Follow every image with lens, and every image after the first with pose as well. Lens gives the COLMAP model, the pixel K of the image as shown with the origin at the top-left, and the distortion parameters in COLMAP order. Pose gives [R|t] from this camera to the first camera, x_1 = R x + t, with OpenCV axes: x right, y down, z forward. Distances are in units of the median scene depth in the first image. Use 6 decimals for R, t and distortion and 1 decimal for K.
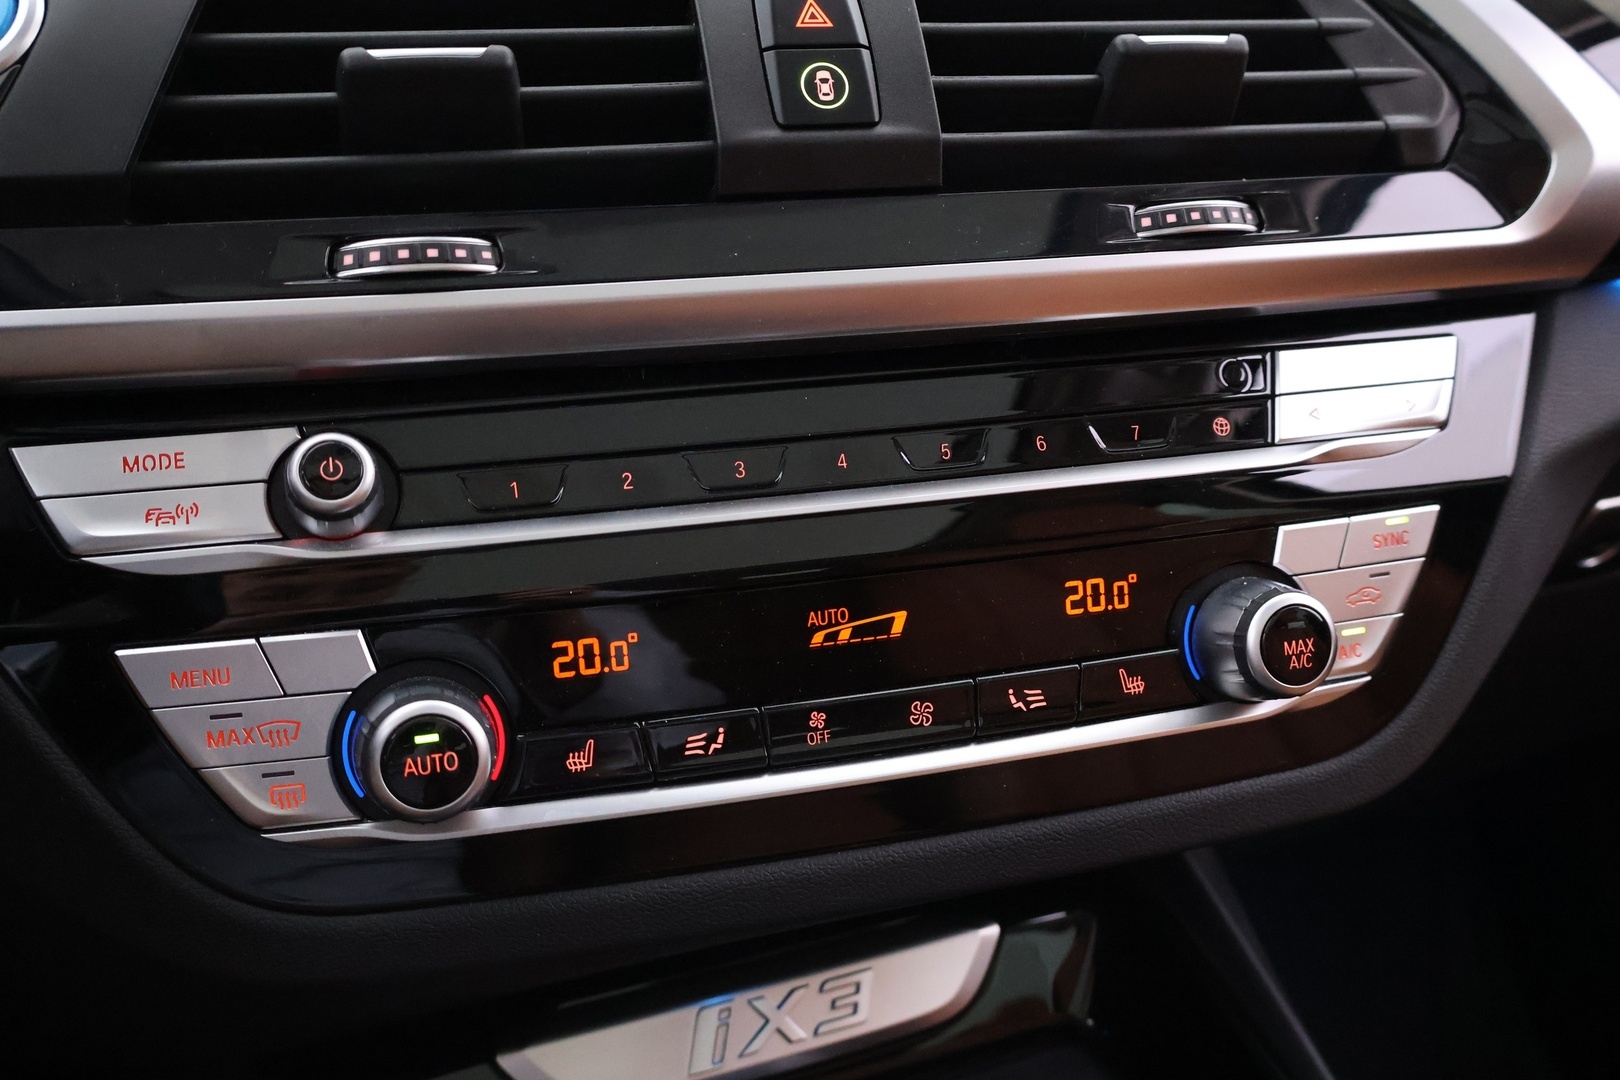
lens RADIAL K [[1615.9, 0, 809.6], [0, 1615.9, 538.3], [0, 0, 1]] dist [0.022920, 0.000000]
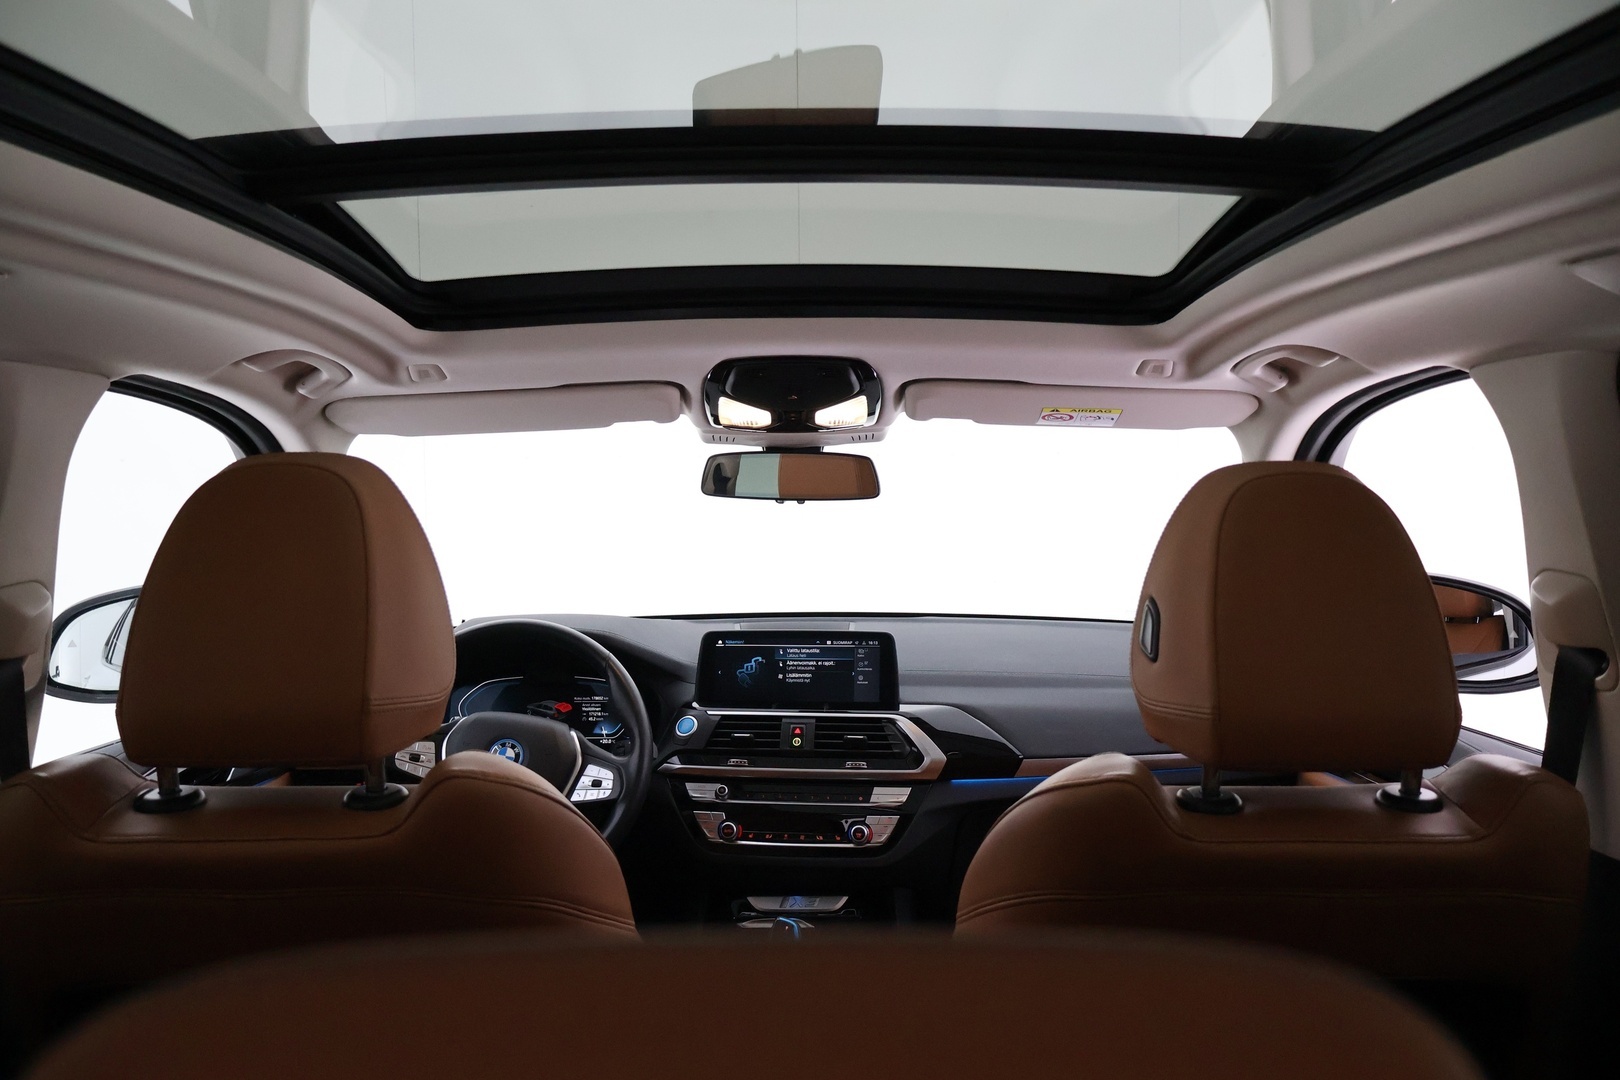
lens RADIAL K [[1316.2, 0, 802.8], [0, 1316.2, 532.9], [0, 0, 1]] dist [-0.001129, -0.005726]
pose [[0.921094, 0.033919, -0.387860, 2.185731], [-0.123210, 0.970394, -0.207738, 0.020259], [0.369330, 0.239134, 0.898003, -4.259271]]
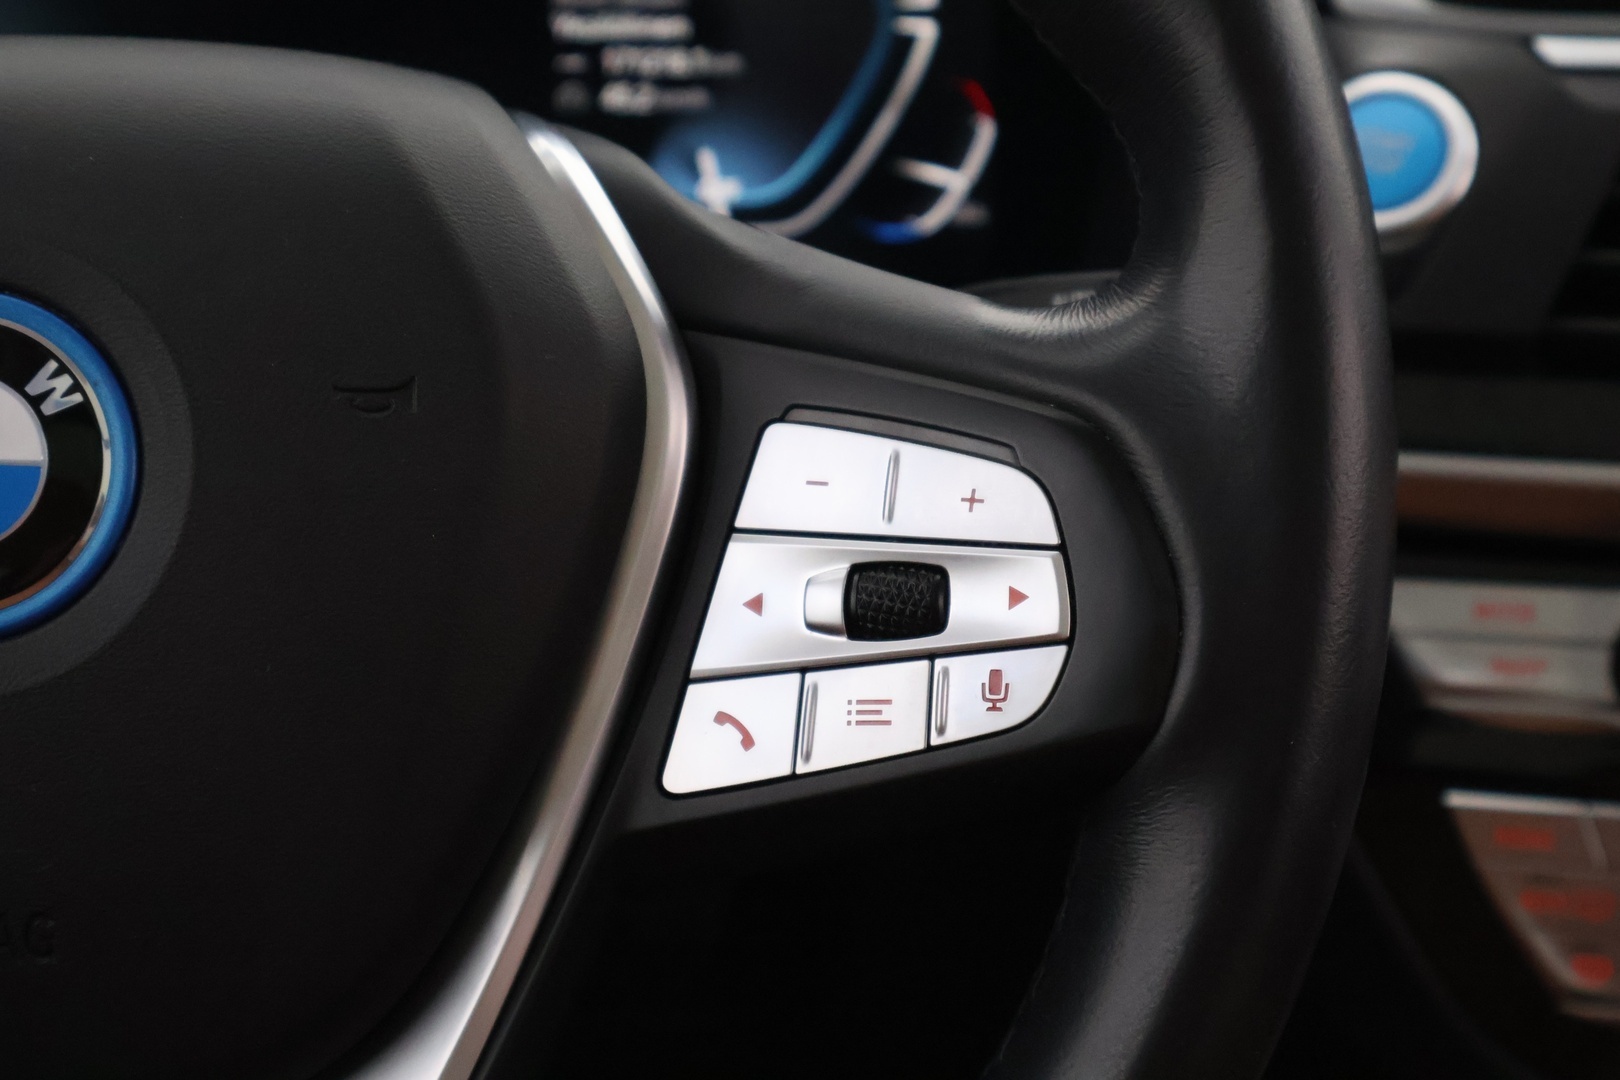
lens RADIAL K [[3240.3, 0, 809.1], [0, 3240.3, 535.5], [0, 0, 1]] dist [0.003380, 0.000000]
pose [[0.914170, 0.142970, -0.379279, -0.050326], [-0.133068, 0.989724, 0.052345, -0.130244], [0.382865, 0.002618, 0.923801, -0.916961]]
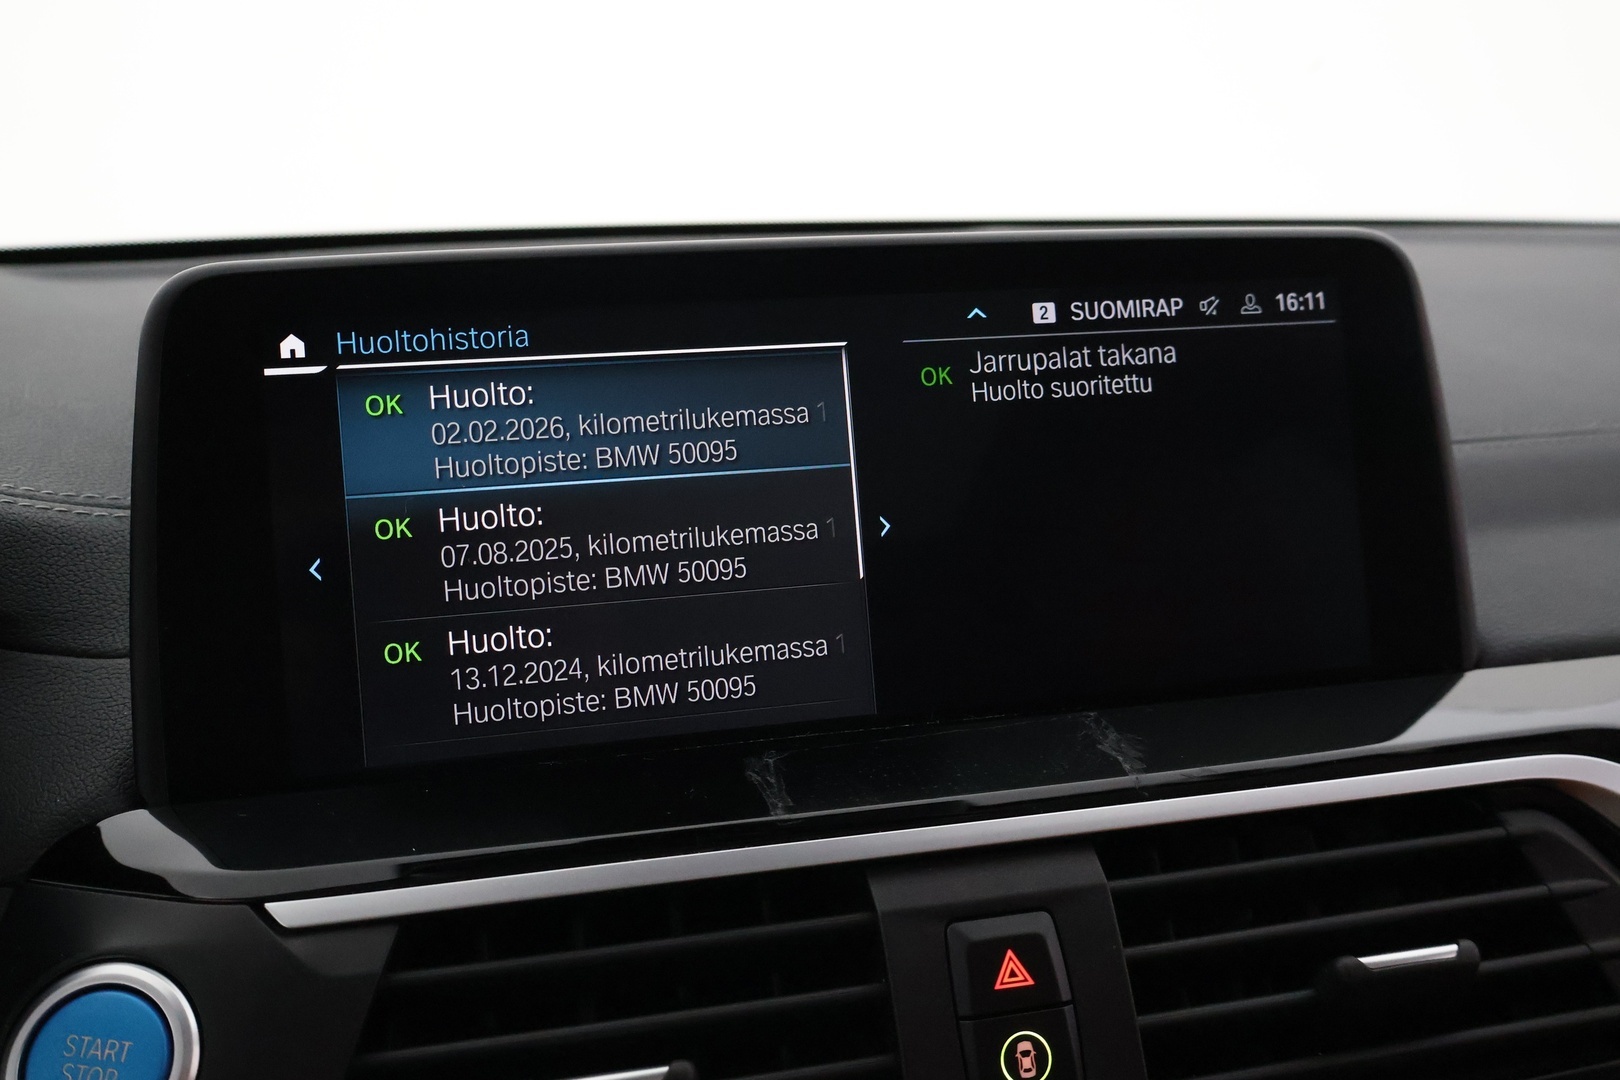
lens RADIAL K [[1615.9, 0, 812.5], [0, 1615.9, 542.9], [0, 0, 1]] dist [0.022920, 0.000000]
pose [[0.999251, 0.017483, -0.034534, -0.085162], [-0.018980, 0.998872, -0.043515, -0.530126], [0.033735, 0.044138, 0.998456, 0.065611]]
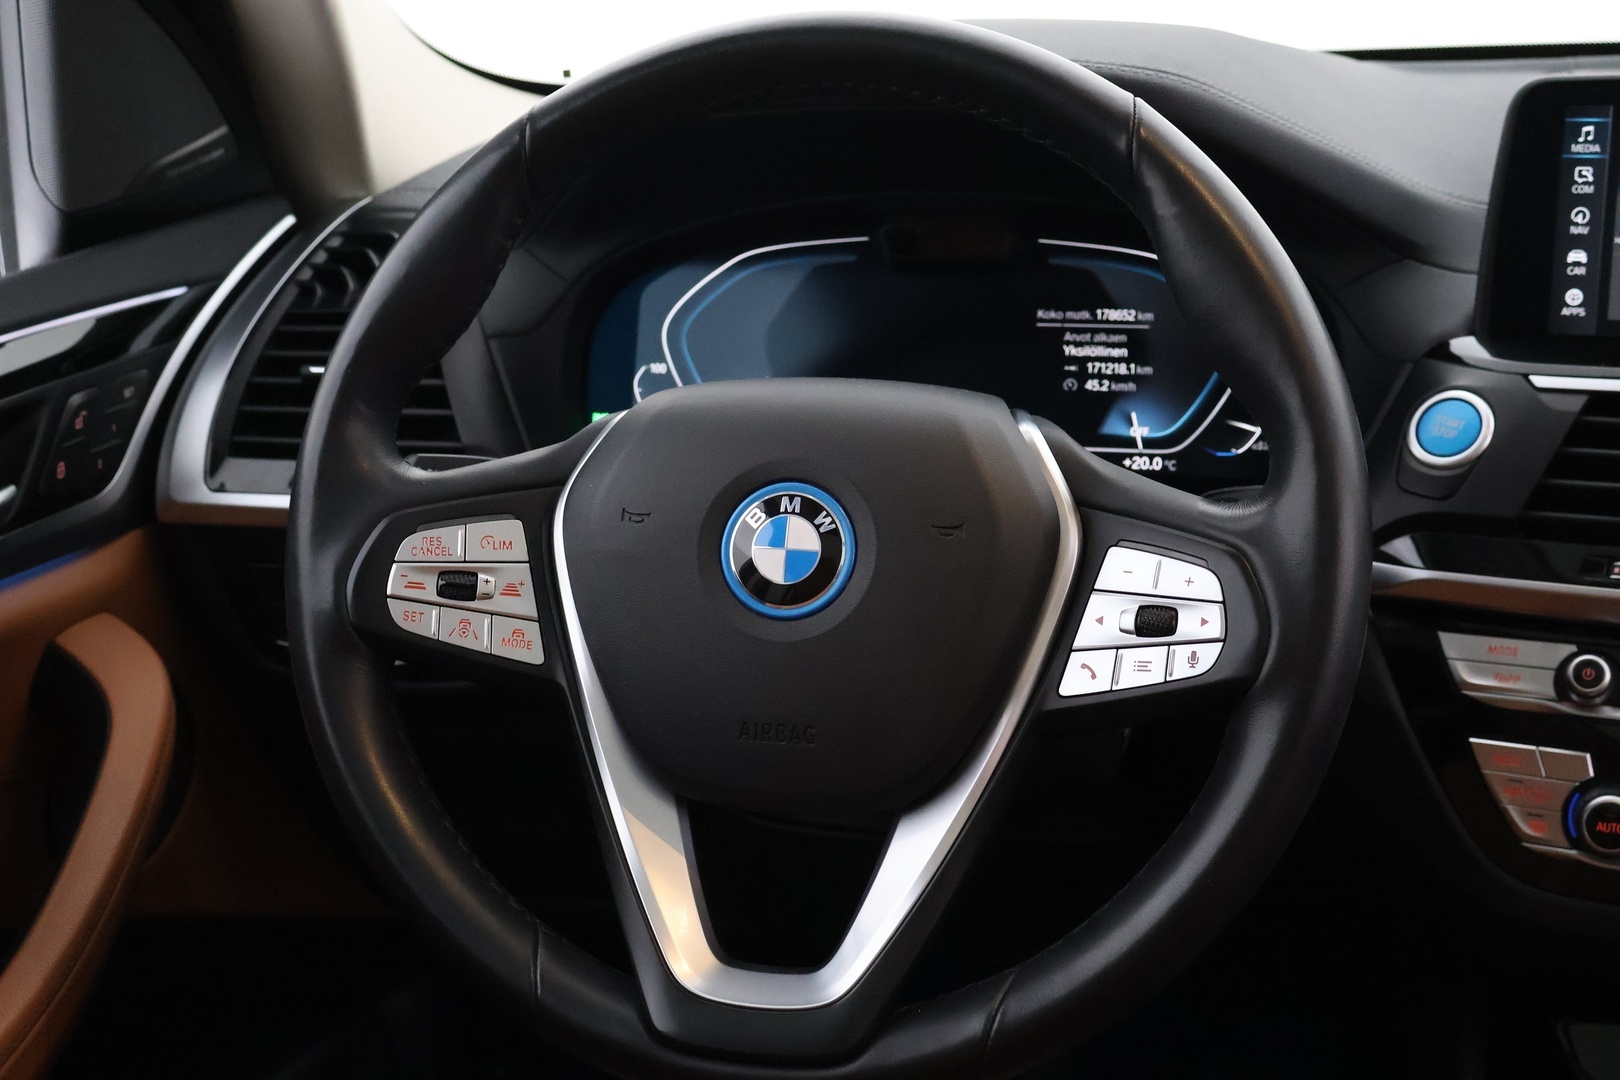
lens RADIAL K [[2350.3, 0, 808.1], [0, 2350.3, 541.6], [0, 0, 1]] dist [0.026686, 0.000000]
pose [[0.797100, 0.166335, -0.580486, 0.555606], [-0.163739, 0.984835, 0.057358, -0.195377], [0.581223, 0.049328, 0.812248, -1.791827]]
